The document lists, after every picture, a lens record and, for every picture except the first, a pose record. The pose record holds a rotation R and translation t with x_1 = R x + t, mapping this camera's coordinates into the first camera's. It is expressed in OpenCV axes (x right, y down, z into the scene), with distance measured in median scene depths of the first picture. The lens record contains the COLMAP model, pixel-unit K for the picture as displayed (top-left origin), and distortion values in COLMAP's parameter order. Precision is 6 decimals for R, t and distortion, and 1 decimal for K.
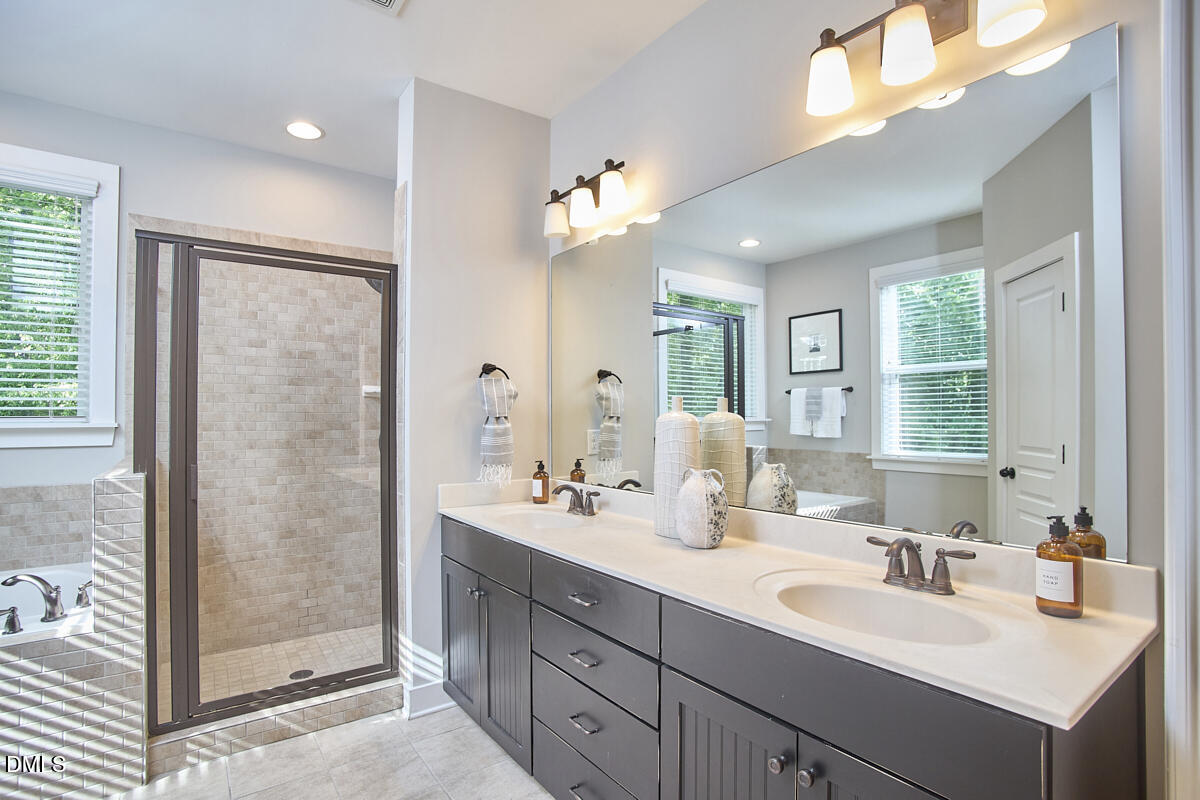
lens RADIAL K [[587.6, 0, 581.0], [0, 587.6, 407.7], [0, 0, 1]] dist [-0.075008, 0.034500]
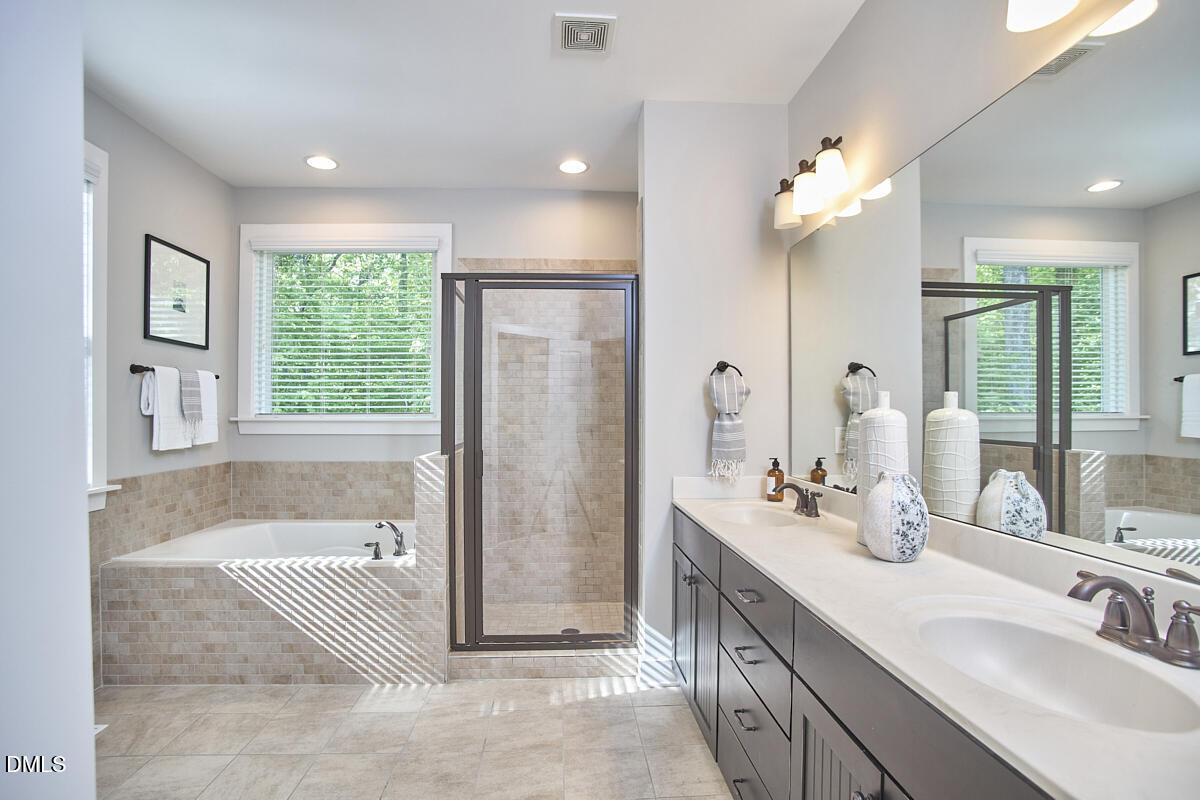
lens RADIAL K [[587.6, 0, 581.0], [0, 587.6, 407.7], [0, 0, 1]] dist [-0.075008, 0.034500]
pose [[0.845603, -0.003388, -0.533802, 0.184294], [0.007372, 0.999959, 0.005330, -0.001138], [0.533762, -0.008442, 0.845593, 0.005272]]
